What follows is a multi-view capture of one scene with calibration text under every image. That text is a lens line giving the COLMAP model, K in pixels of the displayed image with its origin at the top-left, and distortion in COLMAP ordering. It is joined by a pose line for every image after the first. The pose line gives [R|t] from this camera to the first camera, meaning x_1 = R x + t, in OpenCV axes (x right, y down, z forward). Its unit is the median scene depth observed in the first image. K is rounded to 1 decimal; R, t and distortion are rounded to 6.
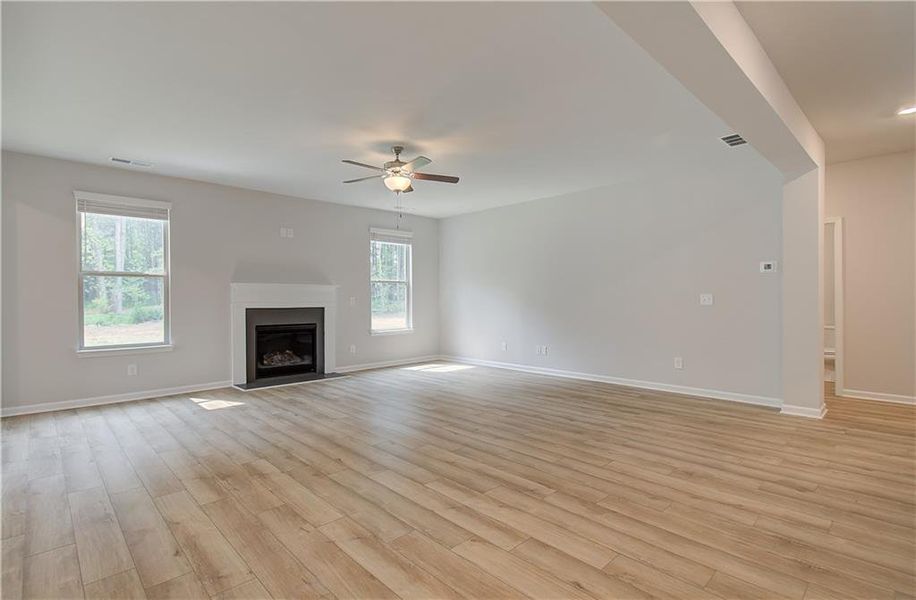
lens RADIAL K [[440.1, 0, 462.5], [0, 440.1, 300.1], [0, 0, 1]] dist [-0.008630, 0.001491]
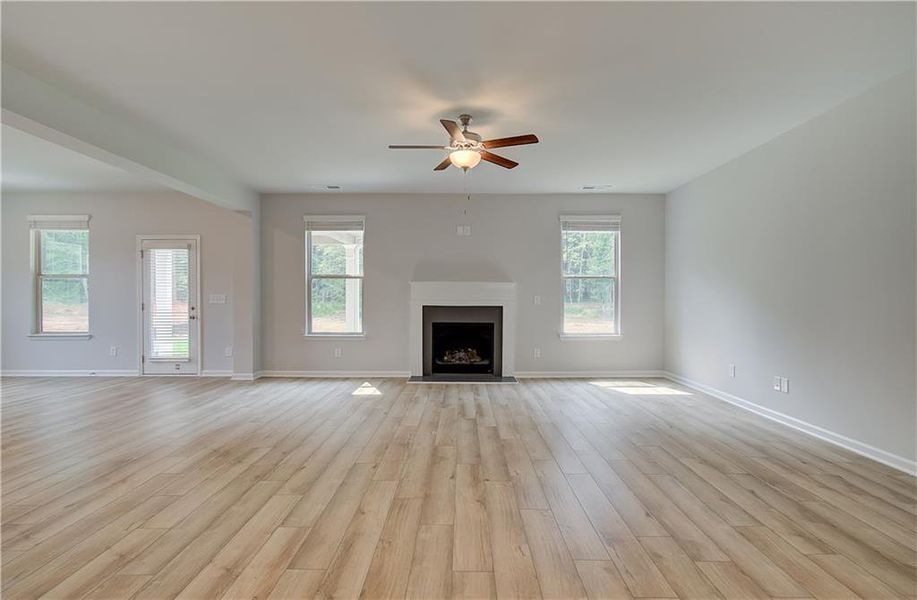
lens RADIAL K [[440.6, 0, 463.1], [0, 440.6, 300.1], [0, 0, 1]] dist [-0.008630, 0.001491]
pose [[0.718624, 0.010728, -0.695317, 0.365882], [-0.008961, 0.999941, 0.006167, -0.002591], [0.695342, 0.001799, 0.718677, 0.336381]]
